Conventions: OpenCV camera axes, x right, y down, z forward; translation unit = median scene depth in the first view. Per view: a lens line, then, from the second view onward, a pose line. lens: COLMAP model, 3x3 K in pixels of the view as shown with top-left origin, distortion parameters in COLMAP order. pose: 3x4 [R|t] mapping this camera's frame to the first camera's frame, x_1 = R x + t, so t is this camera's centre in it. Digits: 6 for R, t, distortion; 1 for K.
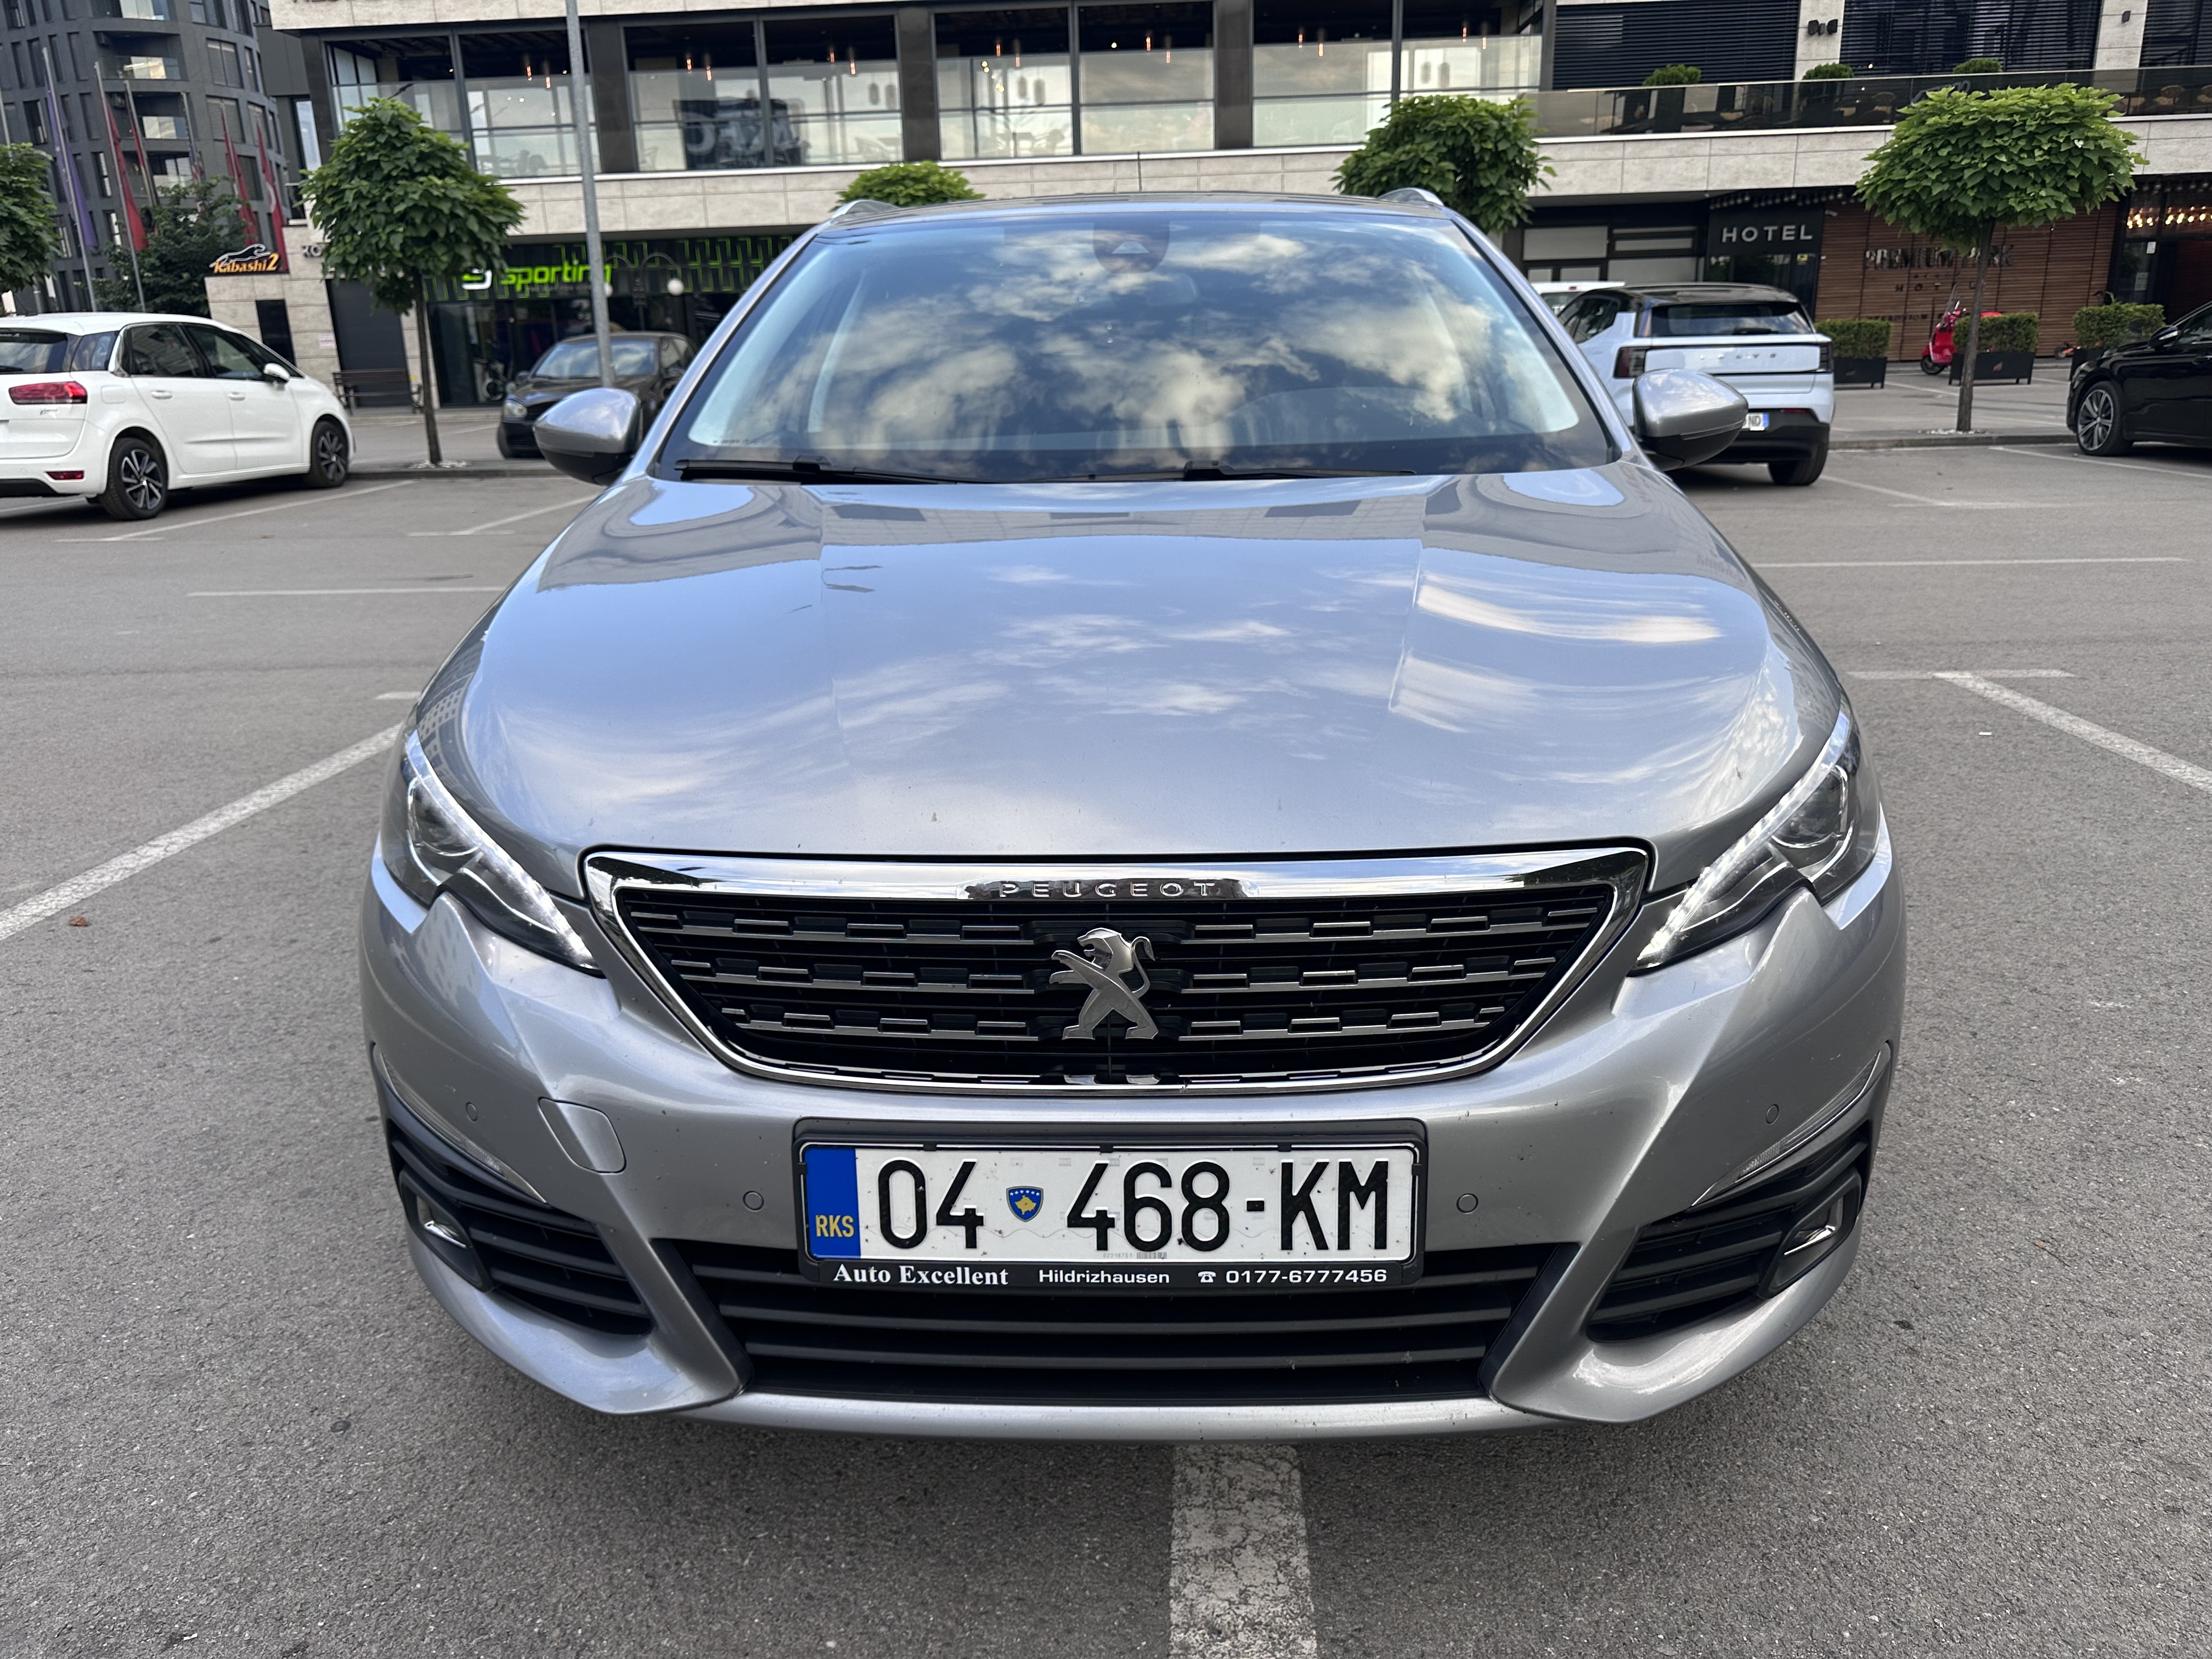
lens RADIAL K [[1585.8, 0, 1116.3], [0, 1585.8, 827.3], [0, 0, 1]] dist [0.016526, -0.022327]
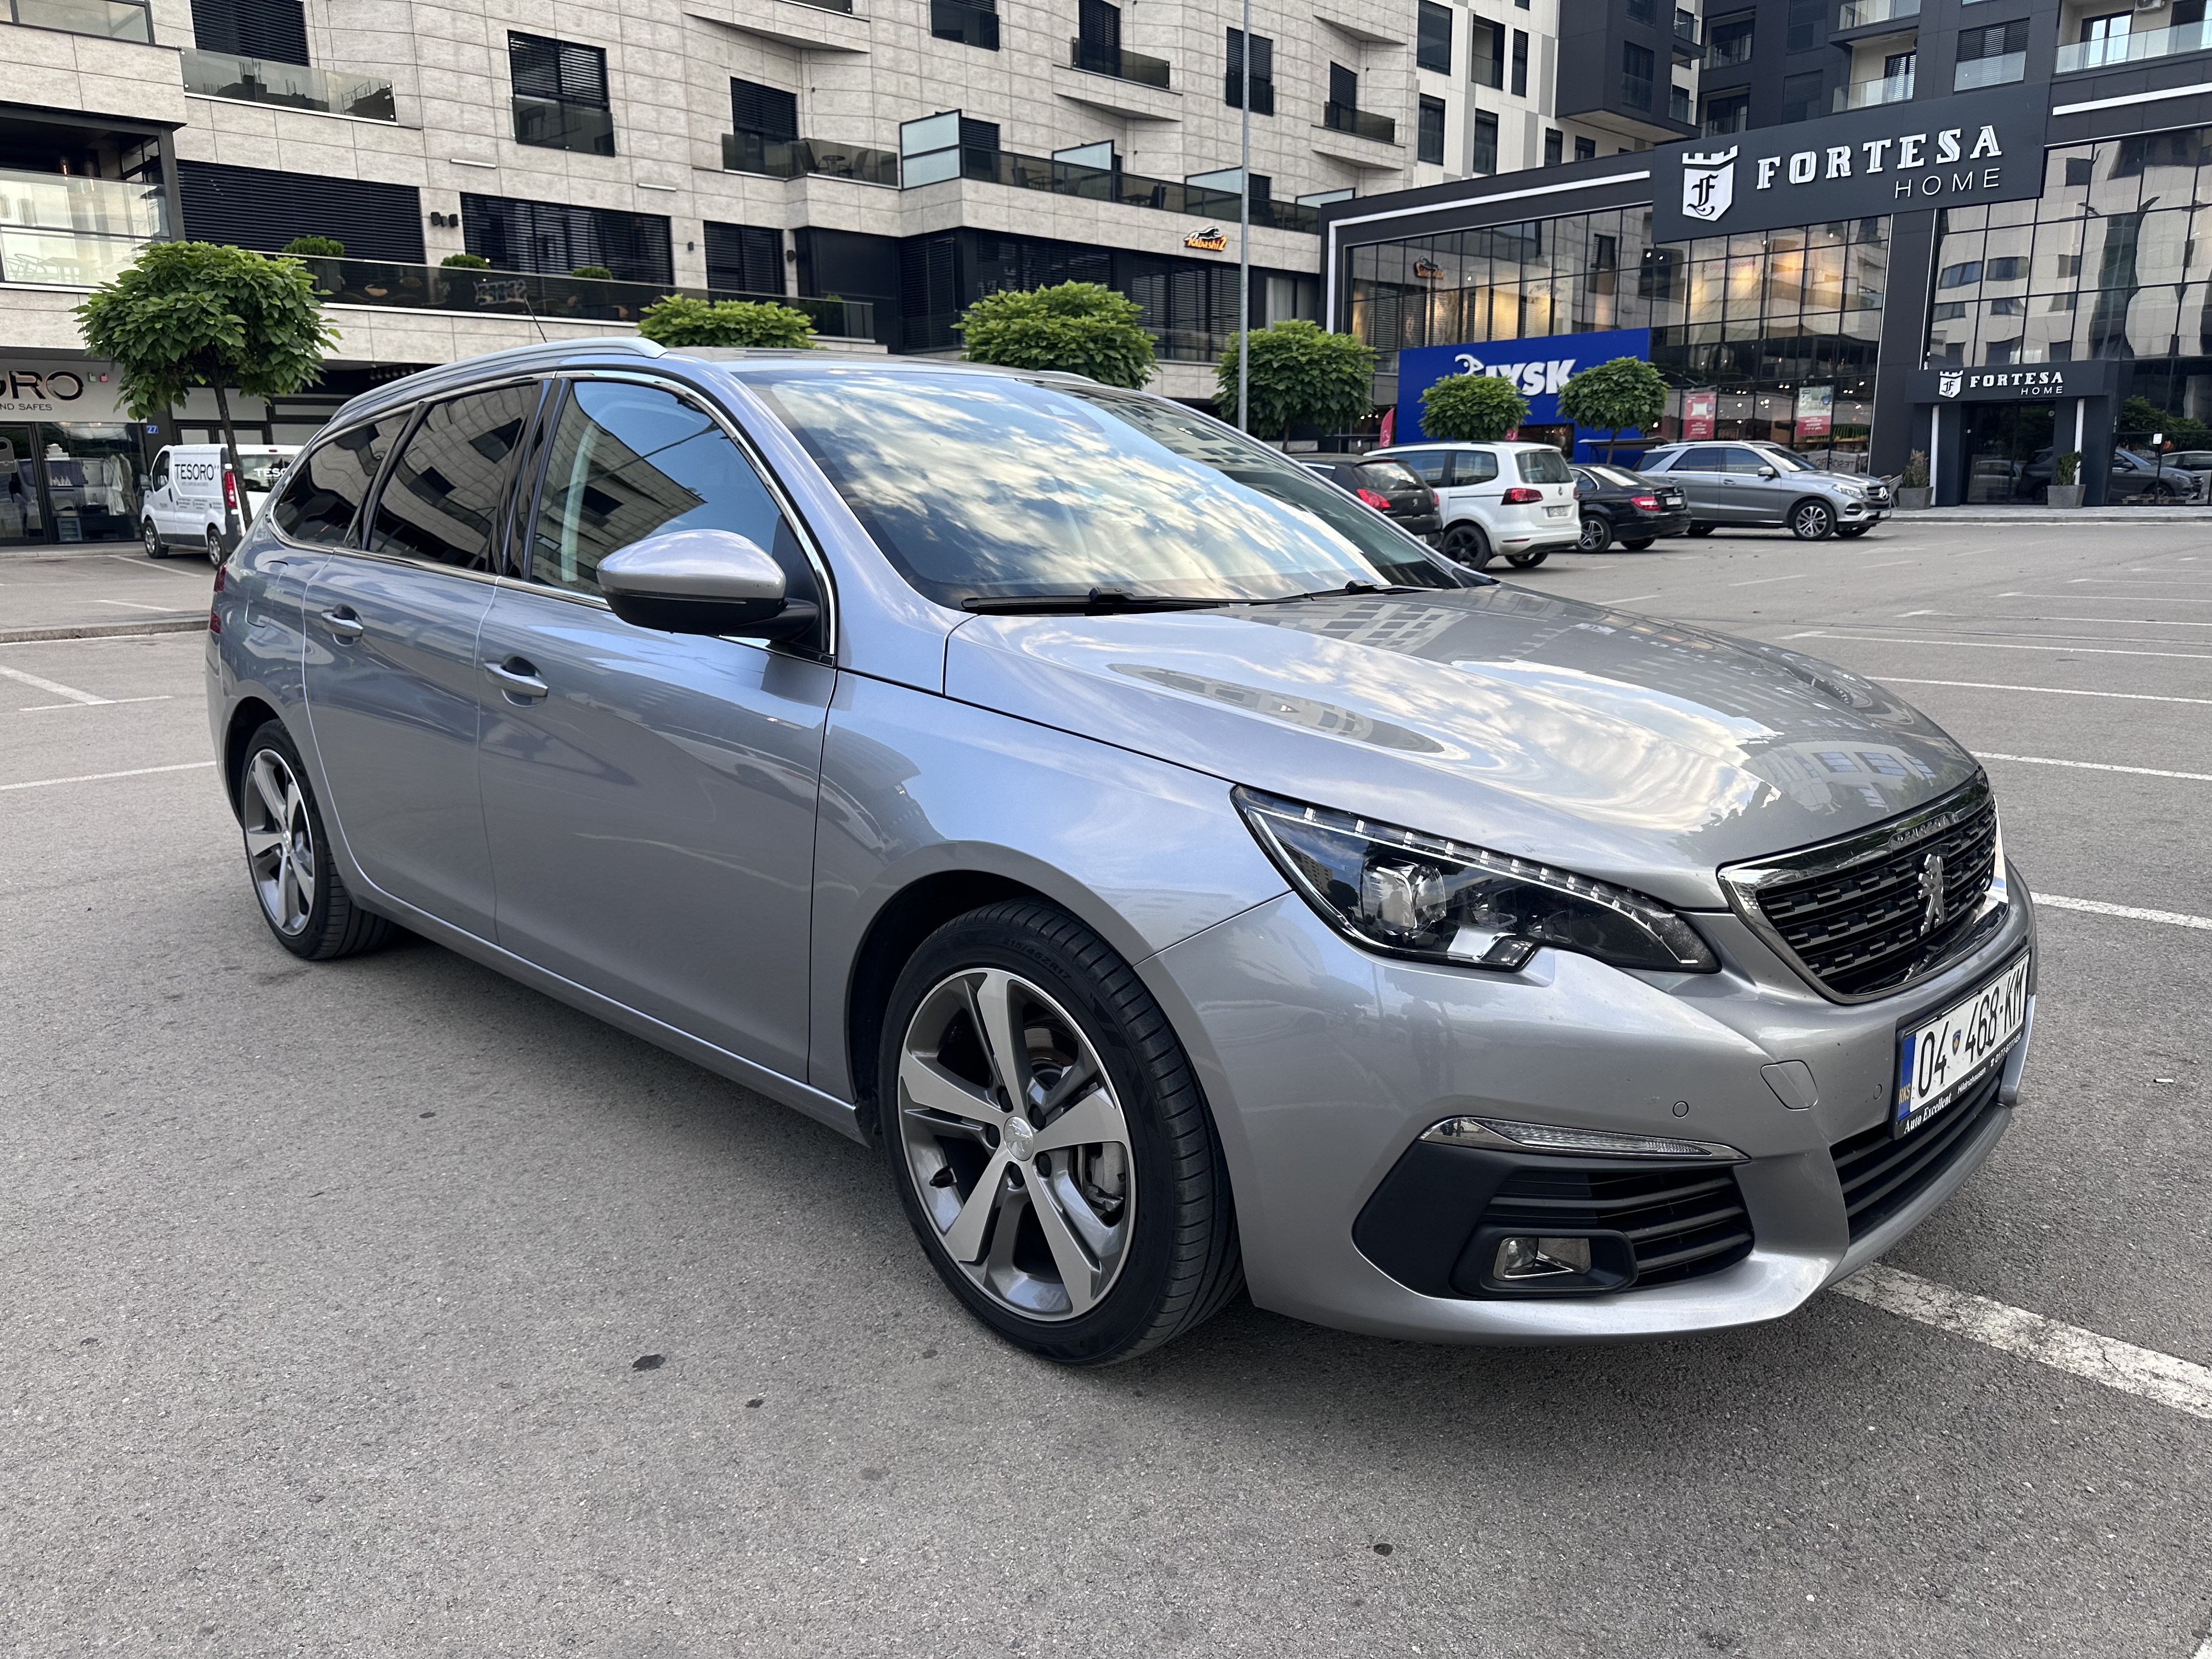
lens RADIAL K [[1585.8, 0, 1078.4], [0, 1585.8, 833.8], [0, 0, 1]] dist [0.016526, -0.022327]
pose [[0.678858, -0.137524, 0.721276, -0.163737], [0.205944, 0.978537, -0.007257, -0.011318], [-0.704797, 0.153469, 0.692610, 0.049635]]
